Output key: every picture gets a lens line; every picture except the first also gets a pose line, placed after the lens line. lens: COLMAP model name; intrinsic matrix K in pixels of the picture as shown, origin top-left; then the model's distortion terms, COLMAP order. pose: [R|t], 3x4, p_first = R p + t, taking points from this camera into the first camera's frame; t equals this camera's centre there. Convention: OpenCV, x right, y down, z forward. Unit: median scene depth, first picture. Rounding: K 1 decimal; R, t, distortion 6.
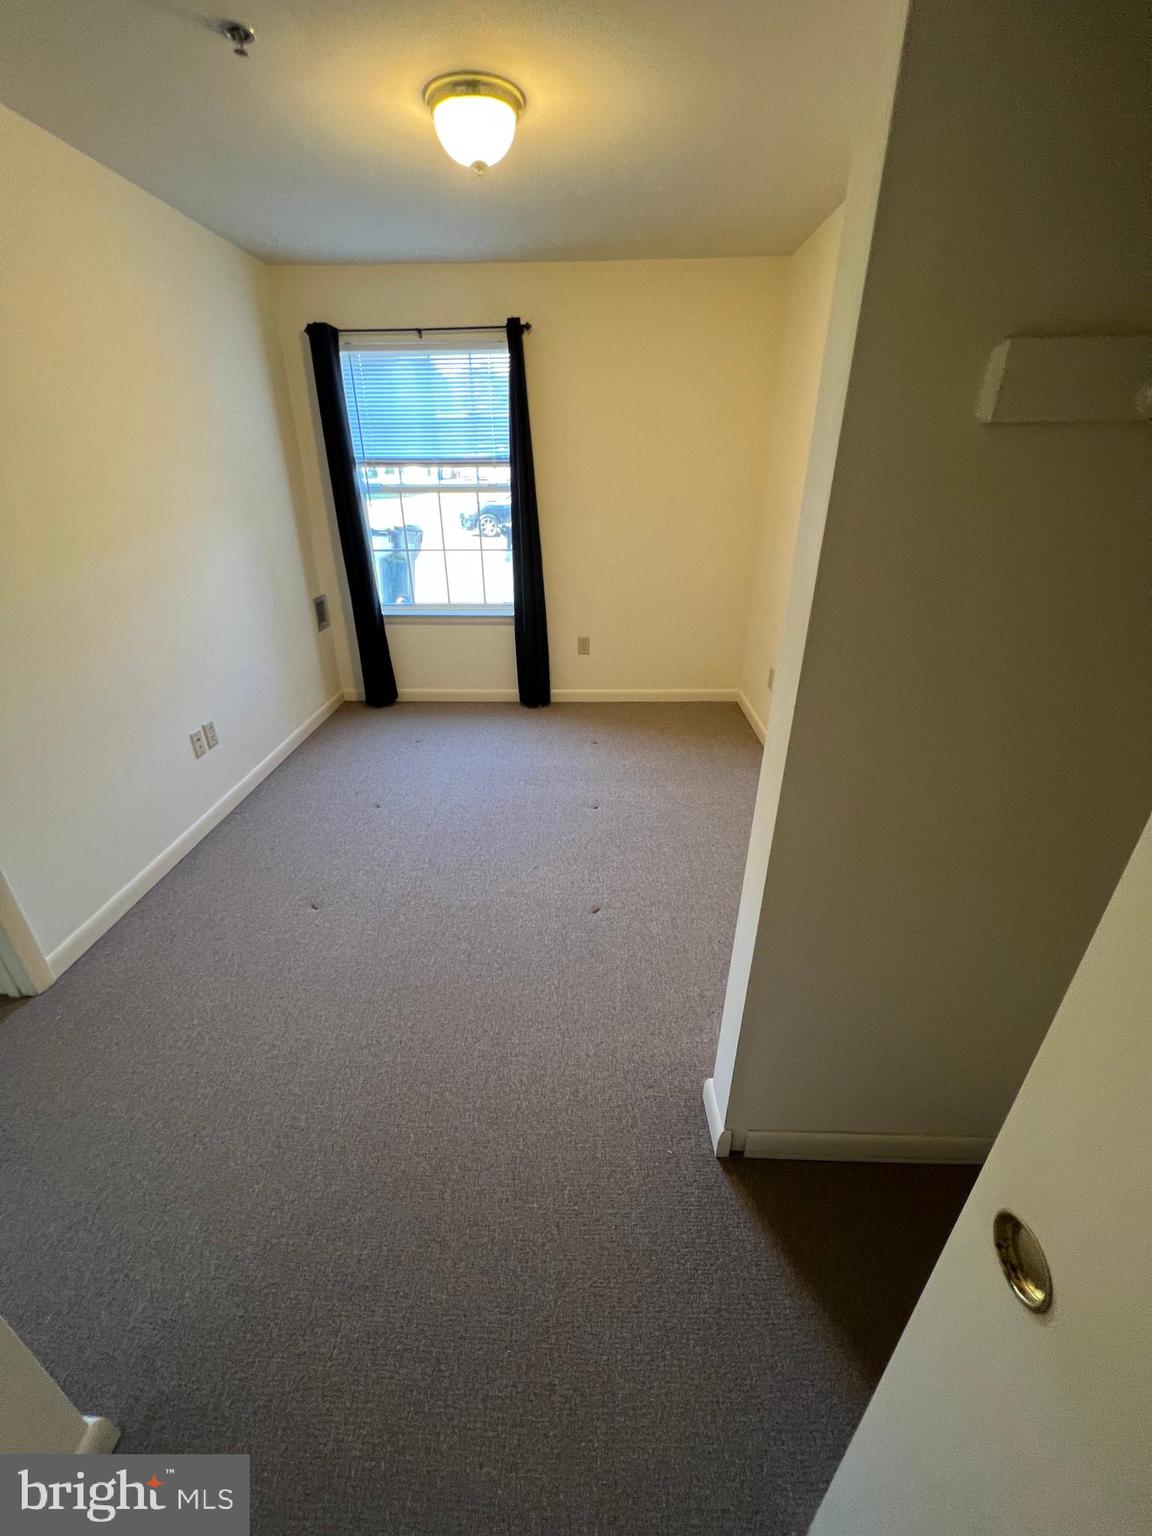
lens RADIAL K [[616.9, 0, 574.0], [0, 616.9, 767.6], [0, 0, 1]] dist [-0.001331, -0.000208]
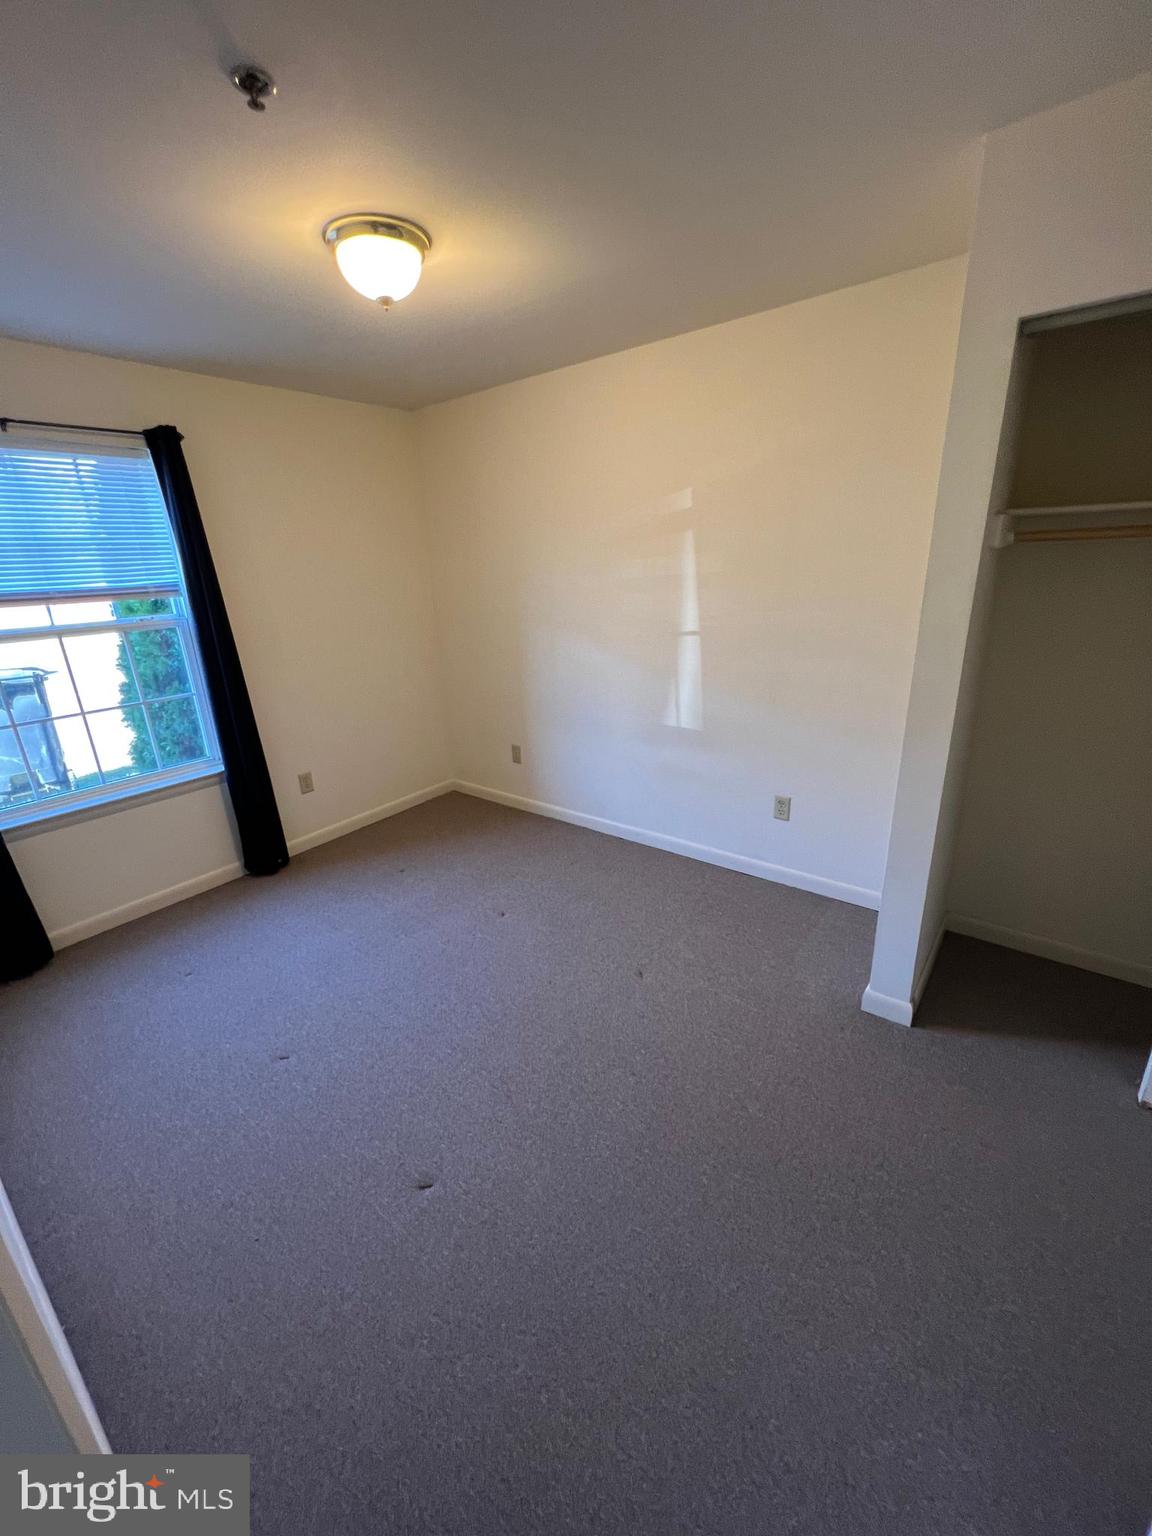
lens RADIAL K [[616.9, 0, 578.3], [0, 616.9, 764.0], [0, 0, 1]] dist [-0.001331, -0.000208]
pose [[0.589619, -0.268791, 0.761643, -0.427328], [0.391492, 0.919928, 0.021581, -0.095580], [-0.706458, 0.285453, 0.647637, 0.169511]]
